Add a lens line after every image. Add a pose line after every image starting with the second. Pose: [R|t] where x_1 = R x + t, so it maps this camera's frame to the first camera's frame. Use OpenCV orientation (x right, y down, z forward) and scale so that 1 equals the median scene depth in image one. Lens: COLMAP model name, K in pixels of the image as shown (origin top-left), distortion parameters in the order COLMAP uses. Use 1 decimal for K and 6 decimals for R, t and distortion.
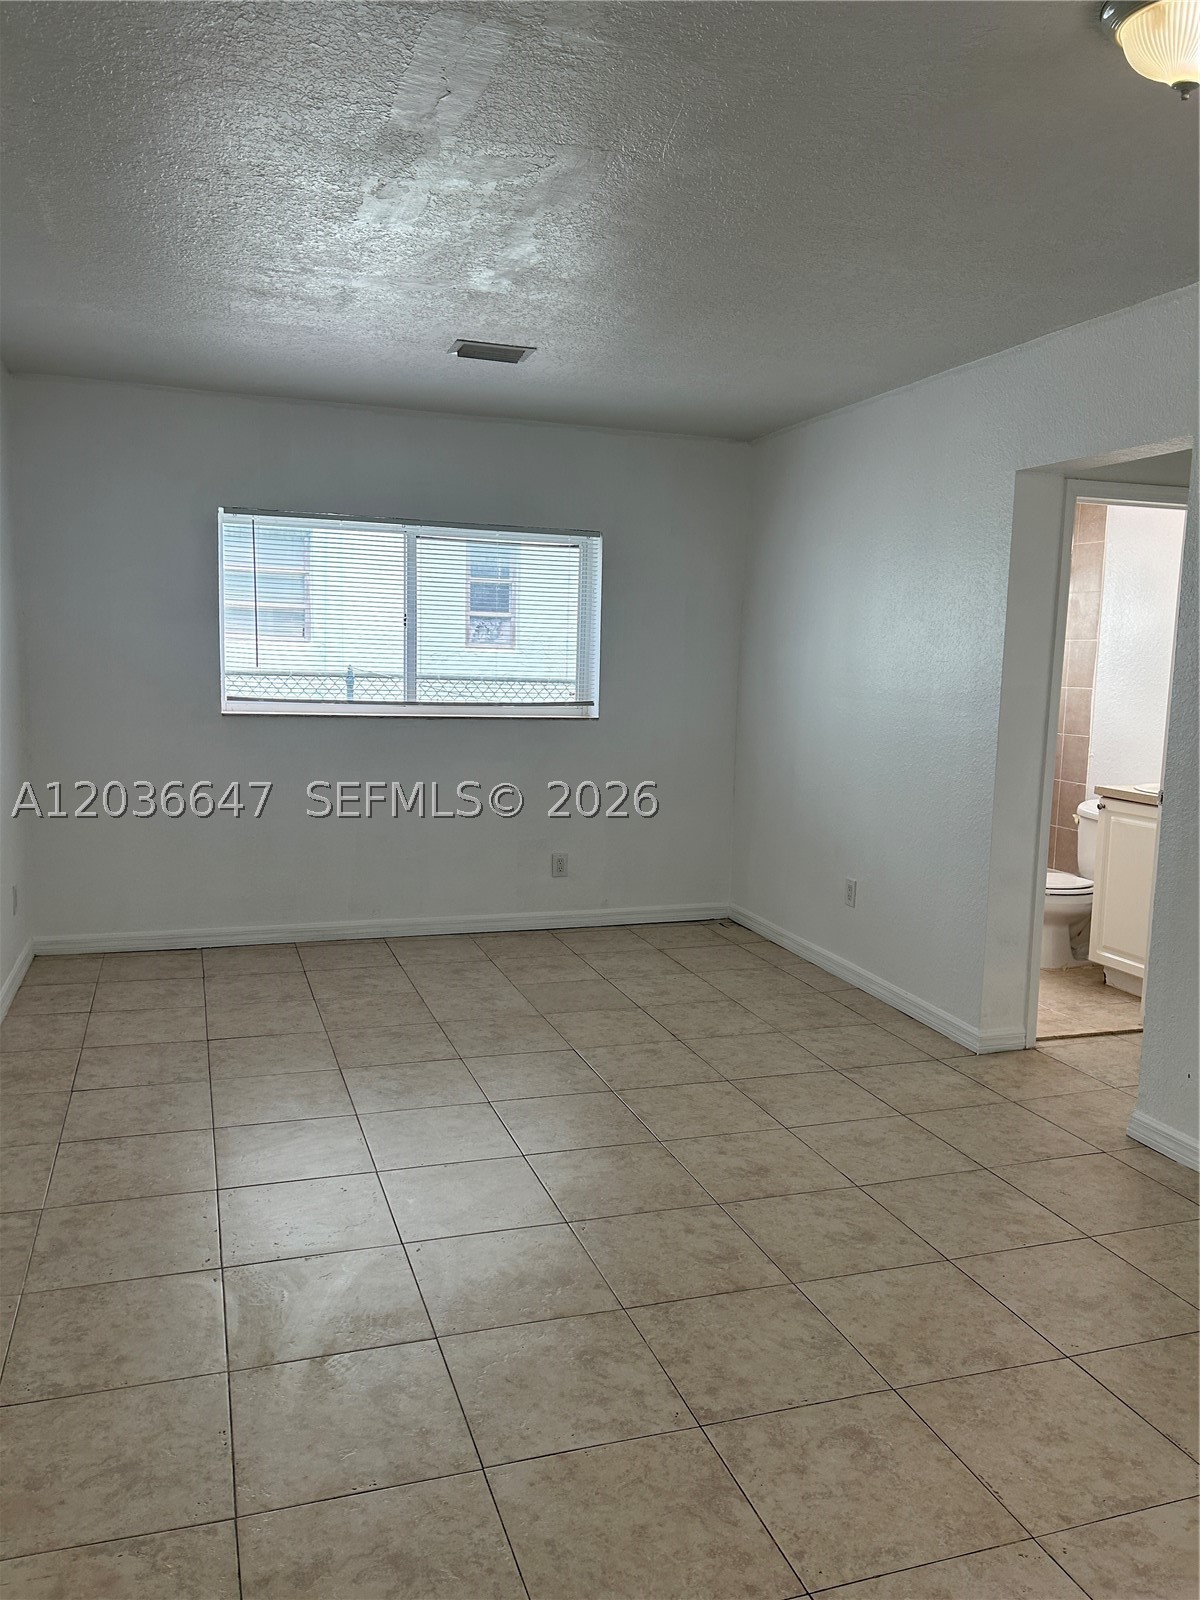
lens RADIAL K [[1199.0, 0, 588.0], [0, 1199.0, 810.2], [0, 0, 1]] dist [0.049032, -0.050088]
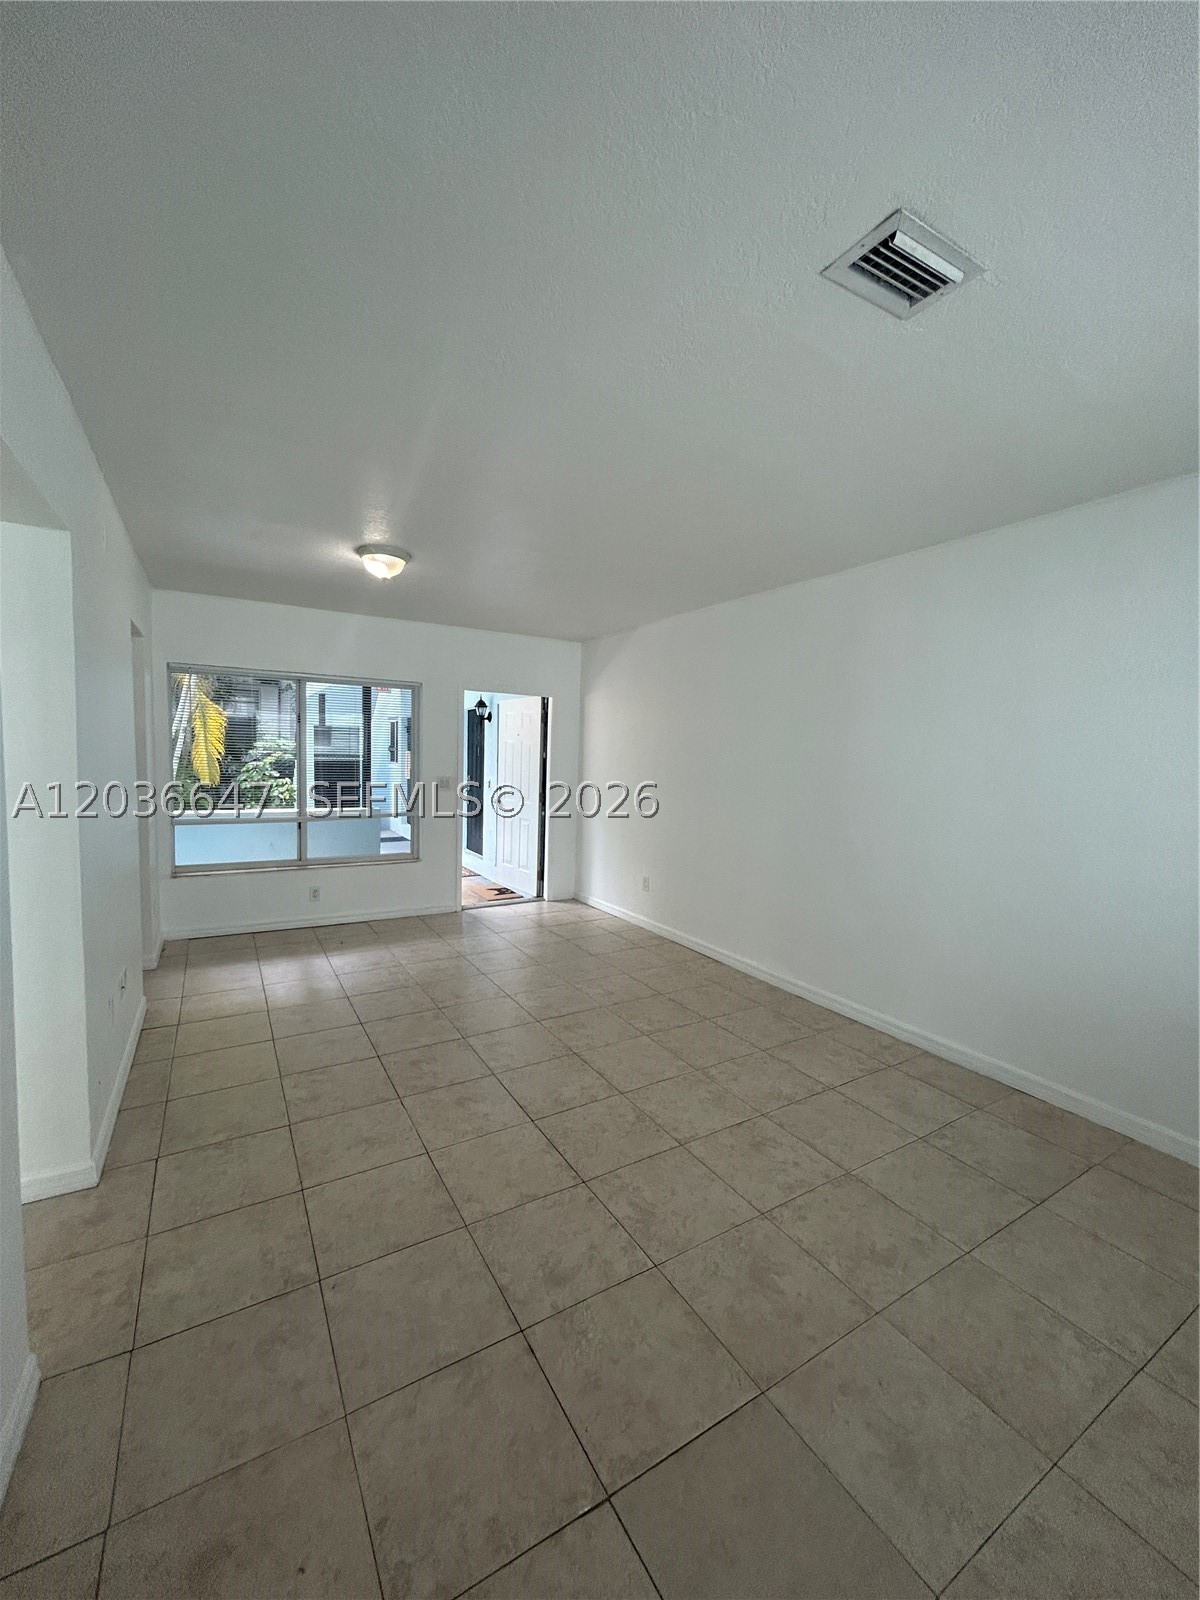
lens RADIAL K [[643.0, 0, 600.0], [0, 643.0, 800.0], [0, 0, 1]] dist [-0.000753, 0.000270]
pose [[-0.975652, -0.034958, -0.216521, 0.153428], [-0.078688, 0.977284, 0.196785, -0.219164], [0.204723, 0.209031, -0.956240, 1.625709]]
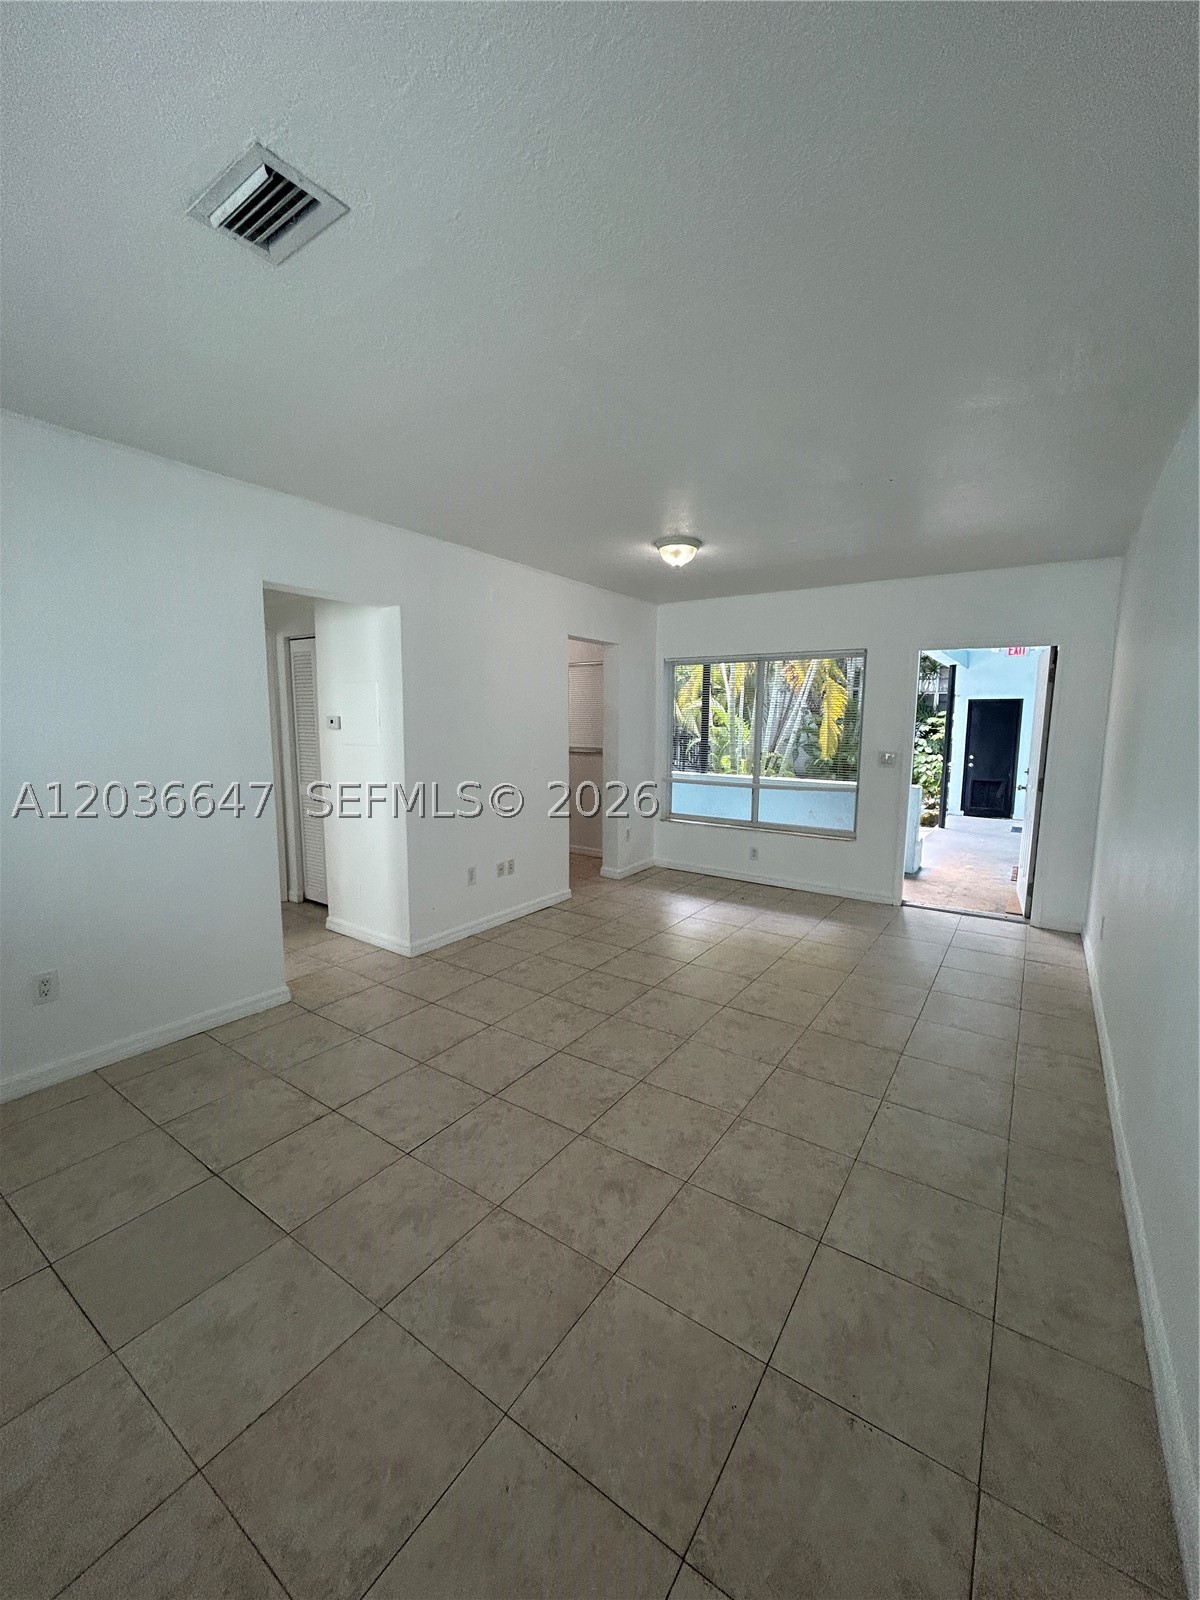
lens RADIAL K [[643.0, 0, 600.0], [0, 643.0, 800.0], [0, 0, 1]] dist [0.001456, 0.000157]
pose [[-0.599969, -0.132113, 0.789040, -0.559277], [0.083109, 0.970642, 0.225714, -0.202653], [-0.795695, 0.200998, -0.571375, 1.355702]]
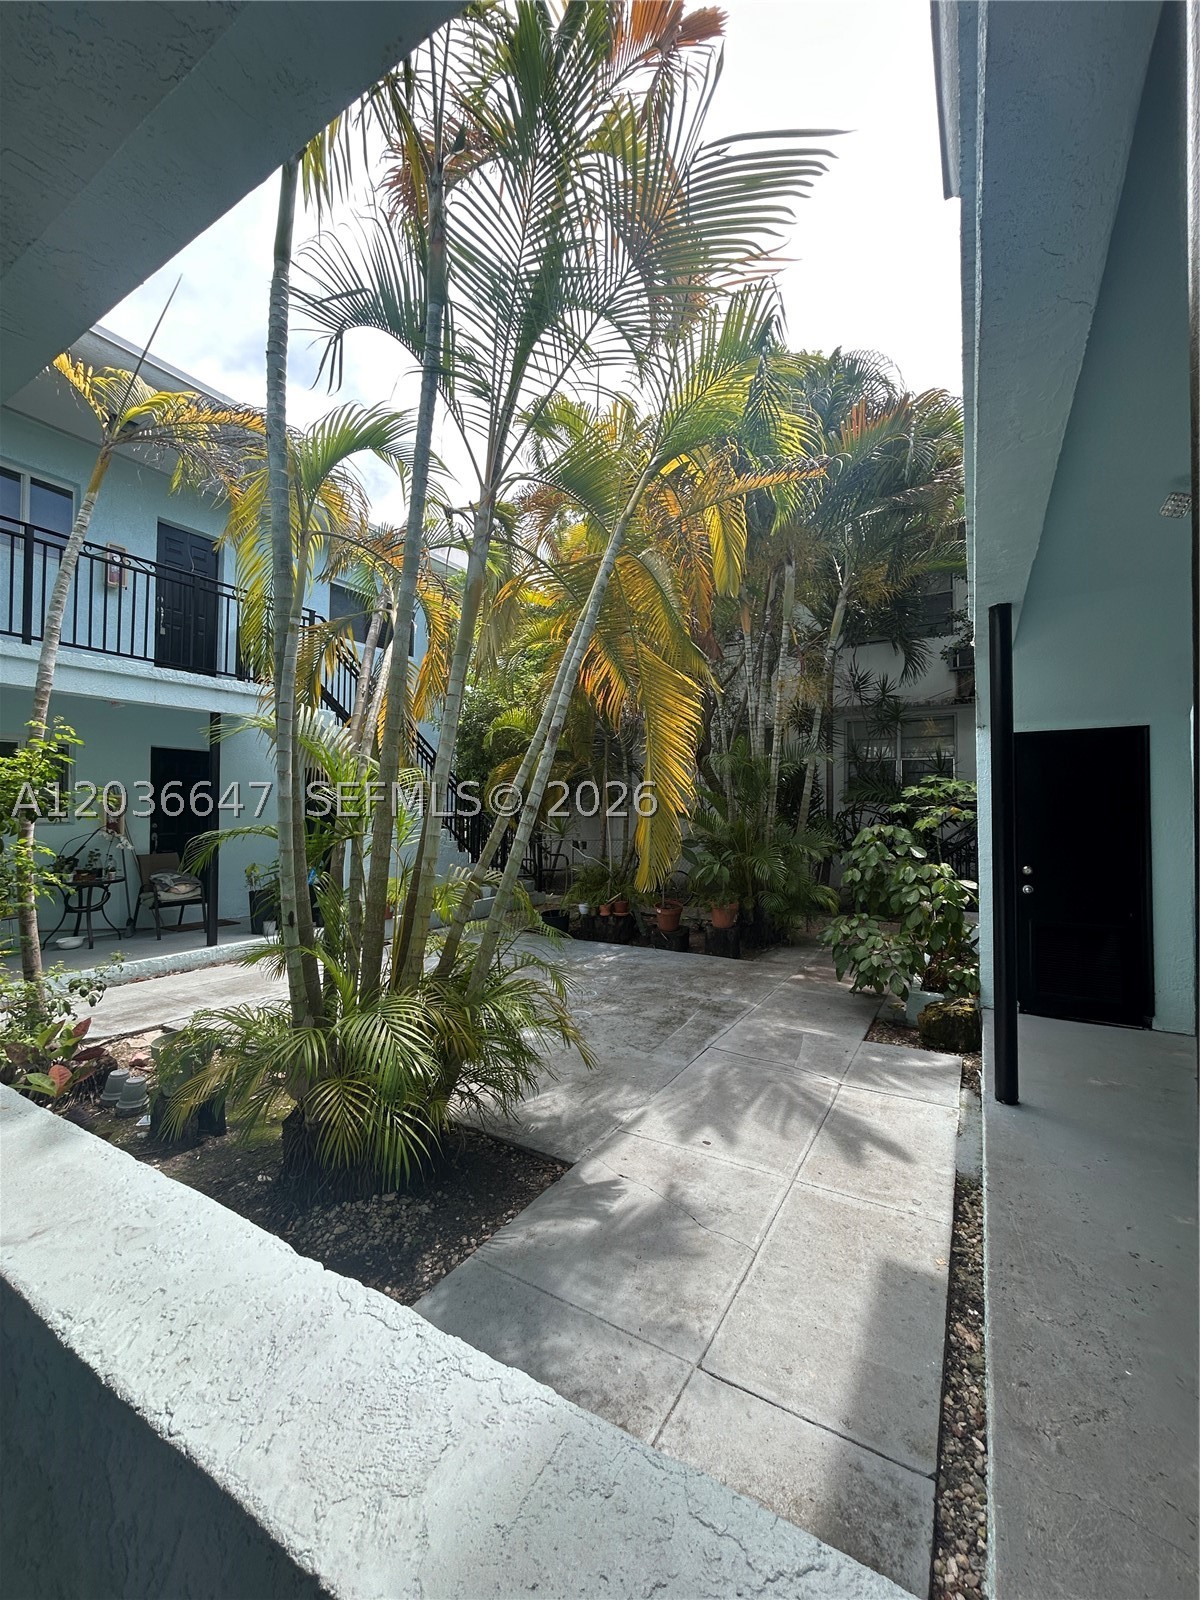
lens RADIAL K [[643.0, 0, 600.0], [0, 643.0, 800.0], [0, 0, 1]] dist [-0.000753, 0.000270]
pose [[-0.665962, -0.025426, 0.745552, 0.453071], [0.073052, 0.992393, 0.099098, 0.108314], [-0.742400, 0.120460, -0.659039, -0.402656]]
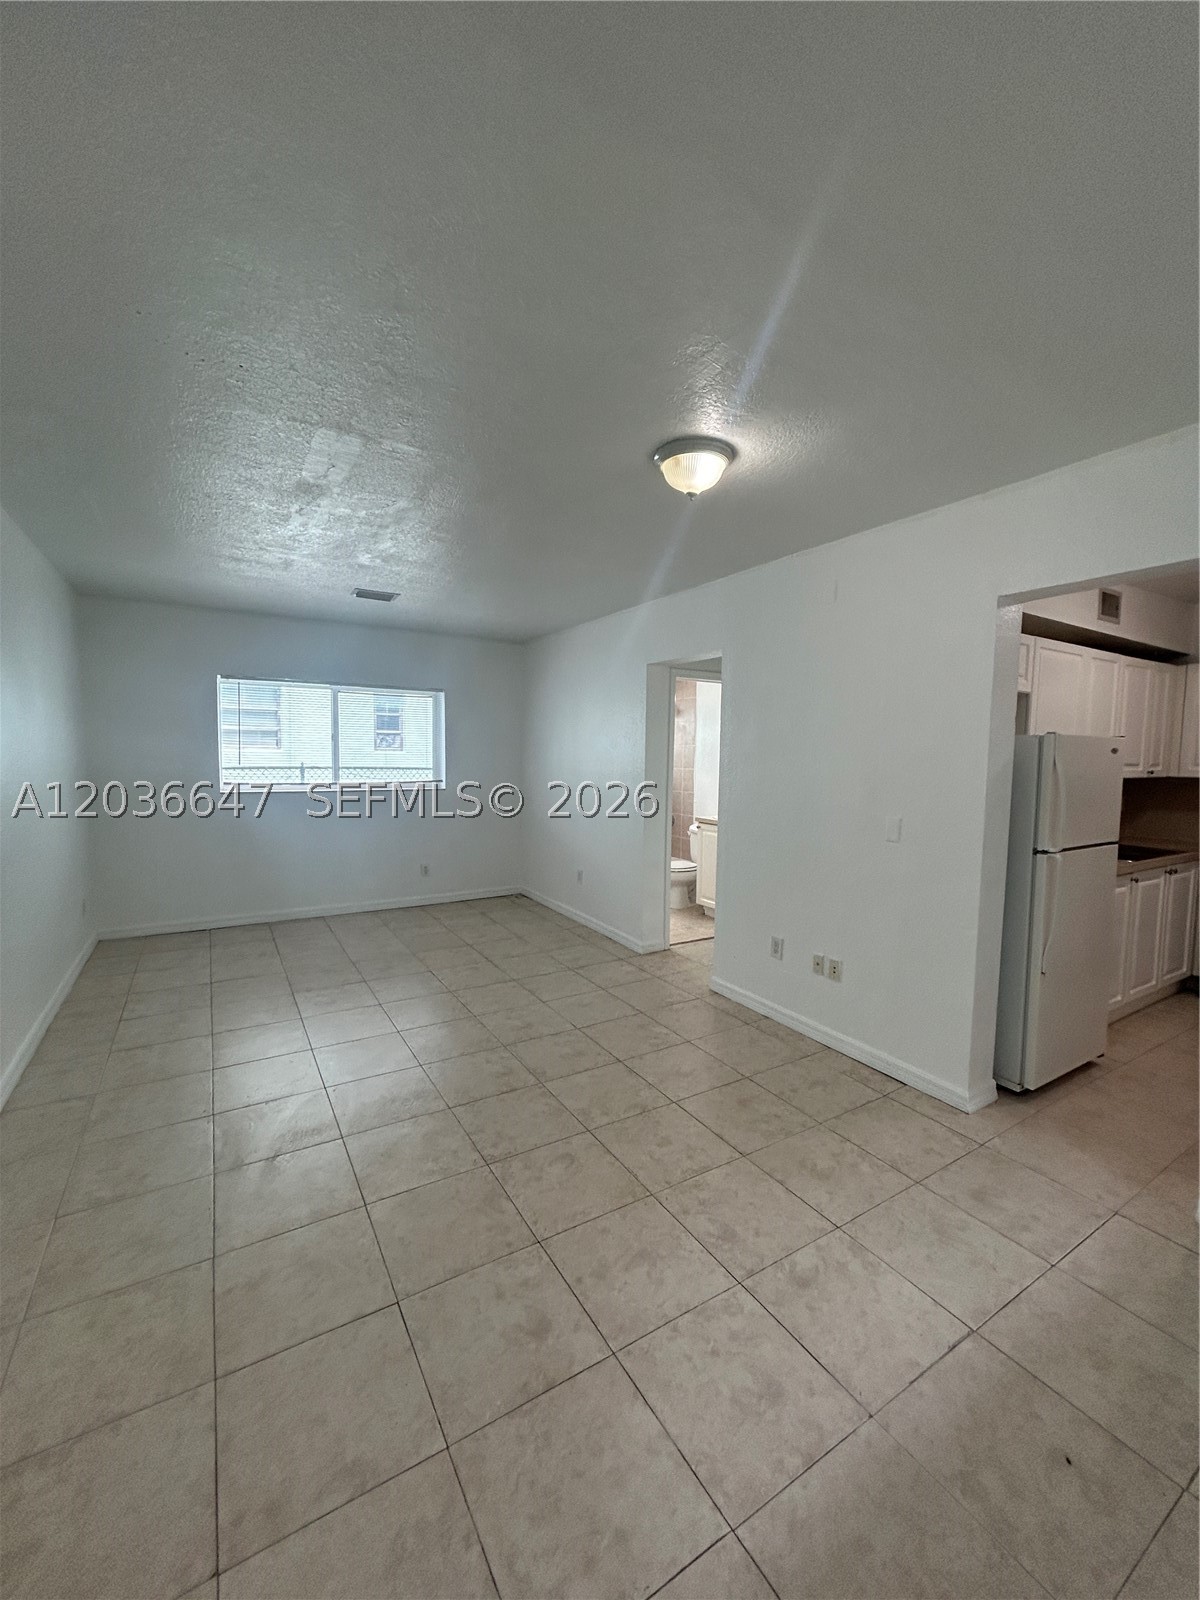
lens RADIAL K [[644.3, 0, 596.7], [0, 644.3, 803.2], [0, 0, 1]] dist [-0.002851, 0.006845]
pose [[0.975843, -0.029518, 0.216471, 0.036871], [0.039910, 0.998243, -0.043791, -0.003020], [-0.214798, 0.051372, 0.975306, -0.031752]]
